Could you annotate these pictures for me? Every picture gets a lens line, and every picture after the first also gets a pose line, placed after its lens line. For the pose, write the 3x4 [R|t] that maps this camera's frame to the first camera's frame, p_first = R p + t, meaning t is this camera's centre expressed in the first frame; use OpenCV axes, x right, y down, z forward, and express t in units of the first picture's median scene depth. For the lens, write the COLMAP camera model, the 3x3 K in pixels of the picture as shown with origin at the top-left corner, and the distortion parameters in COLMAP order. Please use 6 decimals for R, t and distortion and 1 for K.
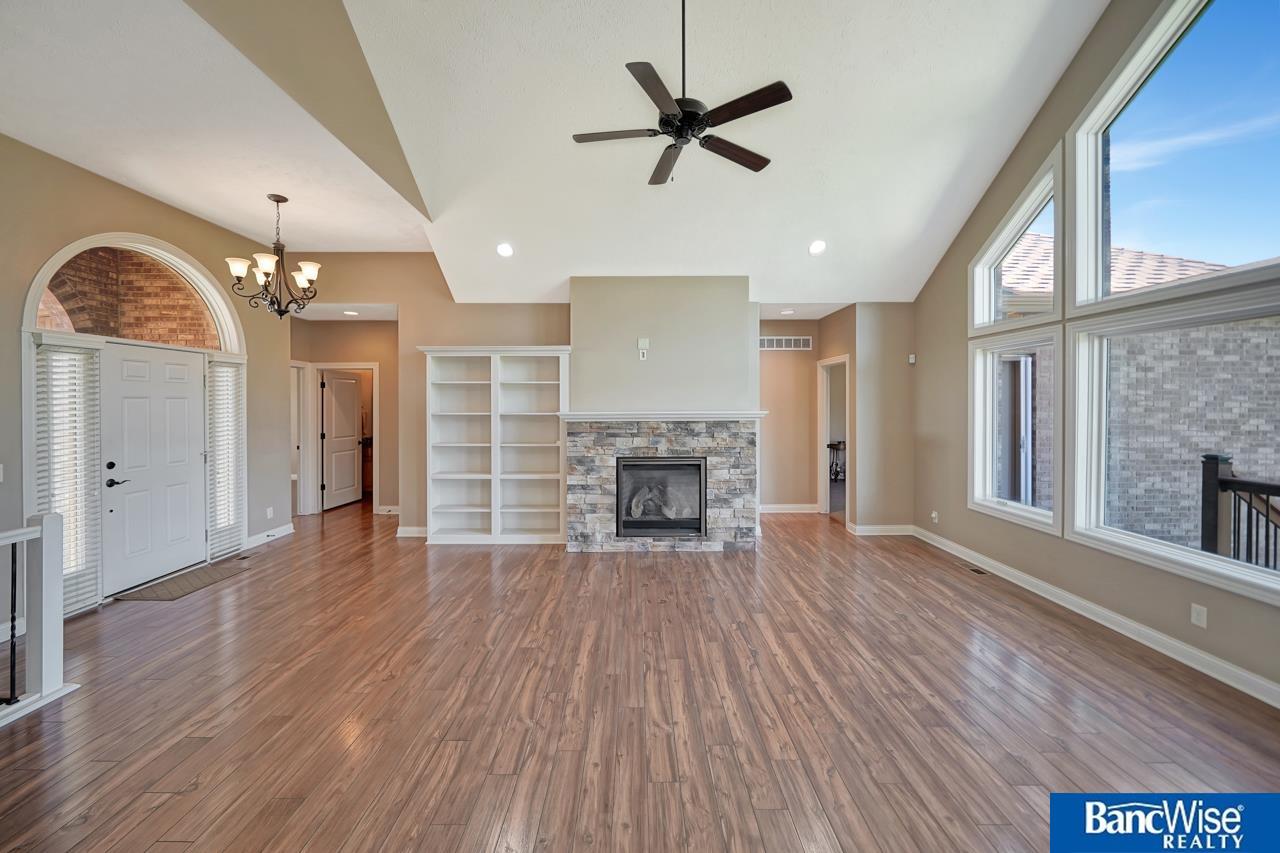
lens RADIAL K [[475.1, 0, 637.7], [0, 475.1, 404.2], [0, 0, 1]] dist [0.000518, 0.000014]
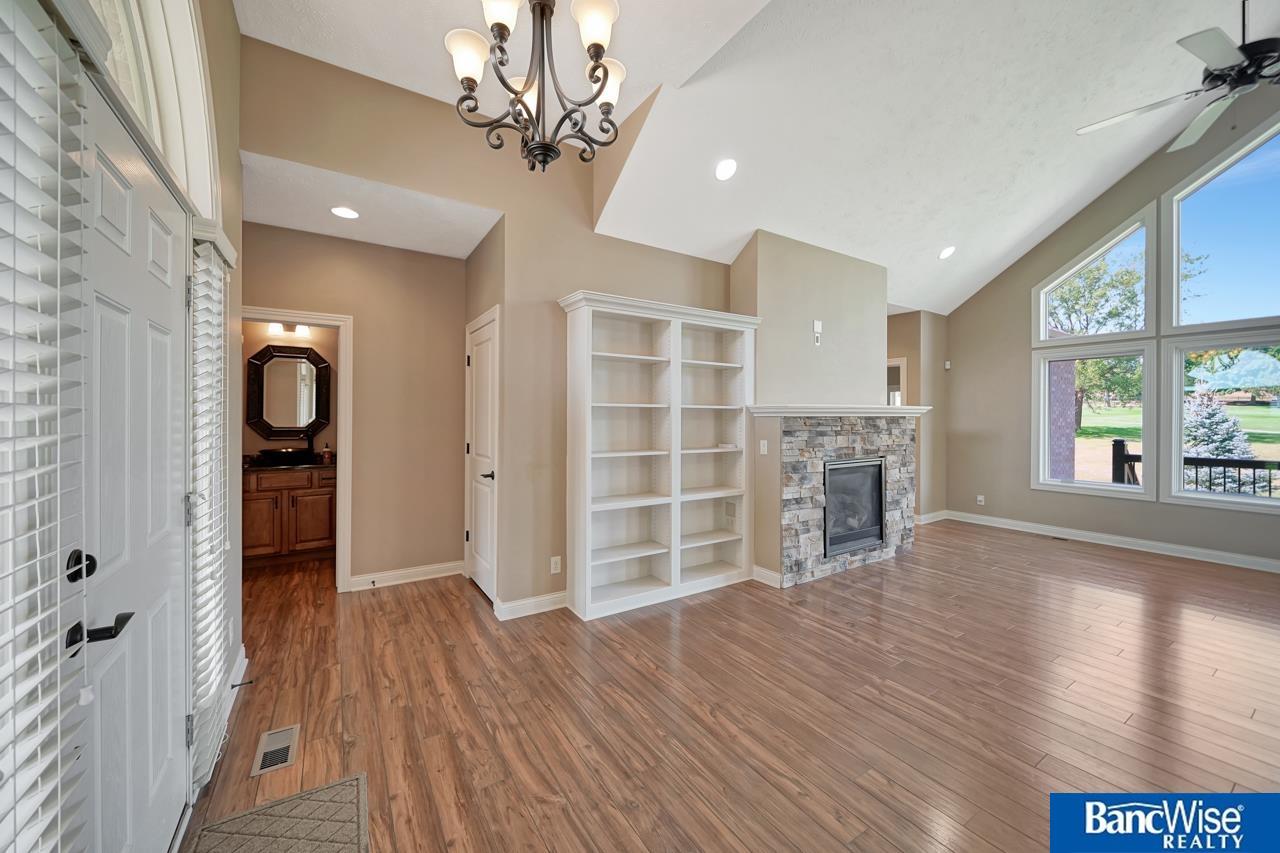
lens RADIAL K [[476.5, 0, 633.8], [0, 476.5, 418.3], [0, 0, 1]] dist [-0.000788, -0.000069]
pose [[0.843319, 0.003226, 0.537404, -0.758334], [-0.004194, 0.999991, 0.000578, 0.040003], [-0.537397, -0.002742, 0.843325, 0.487935]]
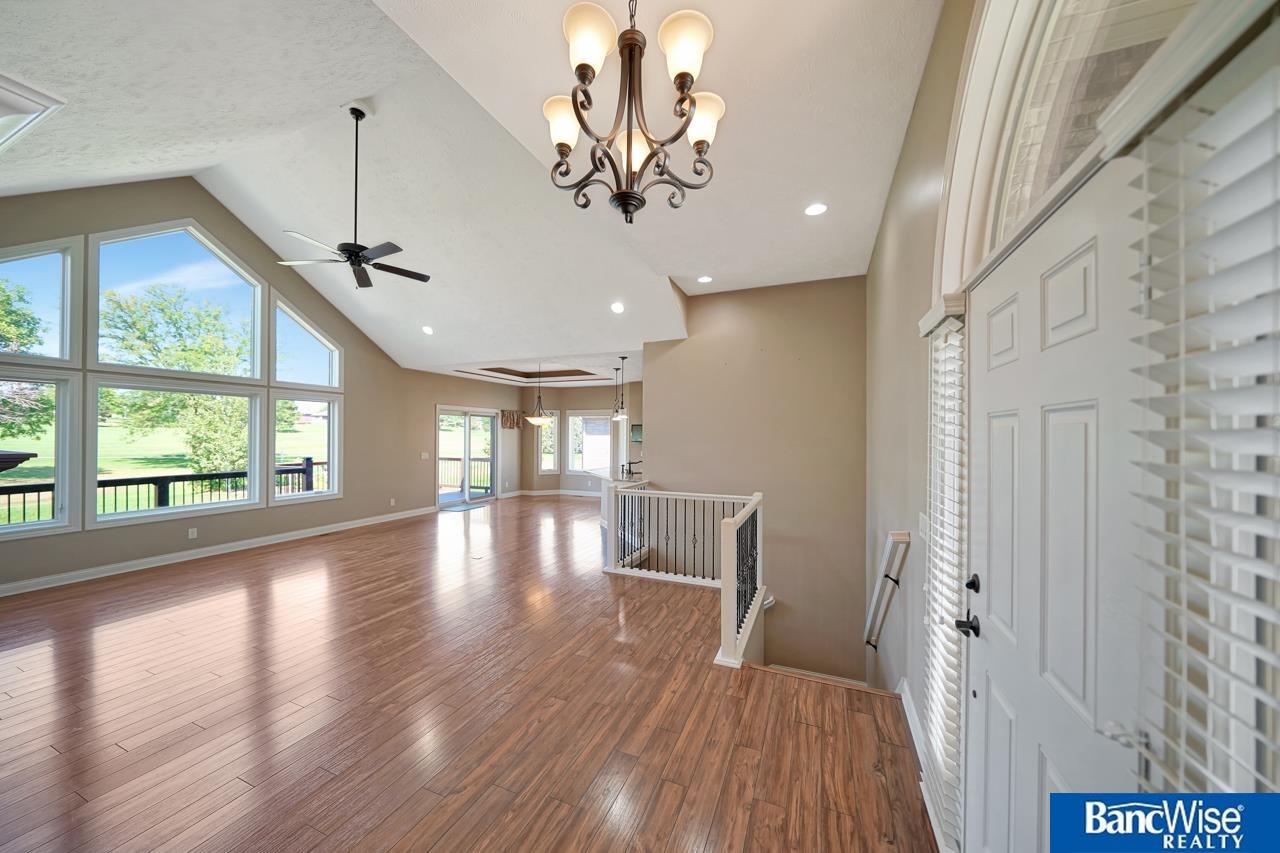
lens RADIAL K [[436.2, 0, 633.1], [0, 436.2, 431.5], [0, 0, 1]] dist [-0.000456, -0.000027]
pose [[-0.918163, -0.001689, 0.396199, -0.748292], [-0.003169, 0.999990, -0.003081, 0.000414], [-0.396190, -0.004085, -0.918160, 1.108105]]
